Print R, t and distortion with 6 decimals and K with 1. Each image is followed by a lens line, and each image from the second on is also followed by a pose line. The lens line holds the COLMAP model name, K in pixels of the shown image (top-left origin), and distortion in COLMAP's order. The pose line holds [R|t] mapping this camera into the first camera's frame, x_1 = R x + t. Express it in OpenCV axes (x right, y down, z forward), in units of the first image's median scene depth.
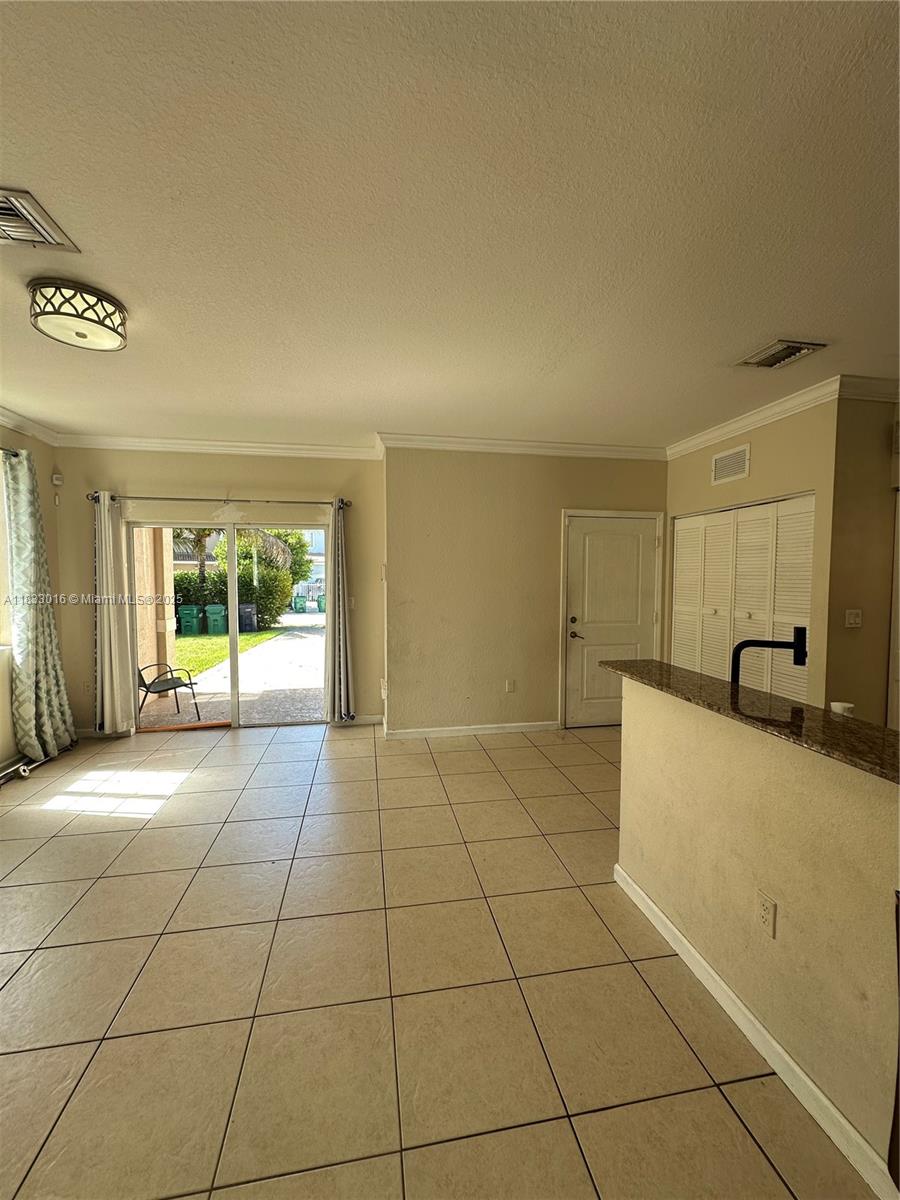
lens RADIAL K [[479.9, 0, 453.4], [0, 479.9, 603.5], [0, 0, 1]] dist [-0.010112, -0.000258]
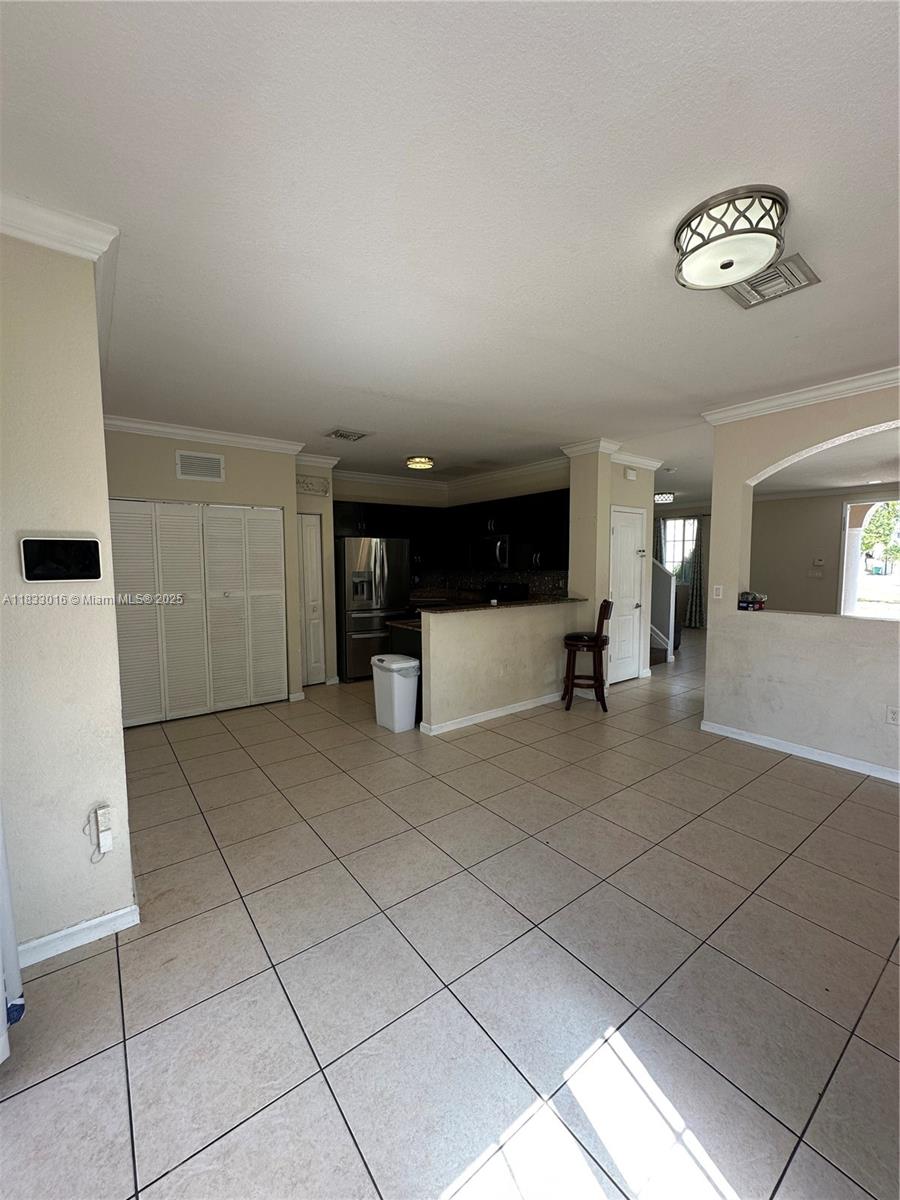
lens RADIAL K [[479.9, 0, 447.3], [0, 479.9, 601.5], [0, 0, 1]] dist [-0.010112, -0.000258]
pose [[-0.445616, -0.076428, 0.891956, -0.769941], [0.053798, 0.992262, 0.111901, -0.067227], [-0.893606, 0.097850, -0.438056, 1.057970]]
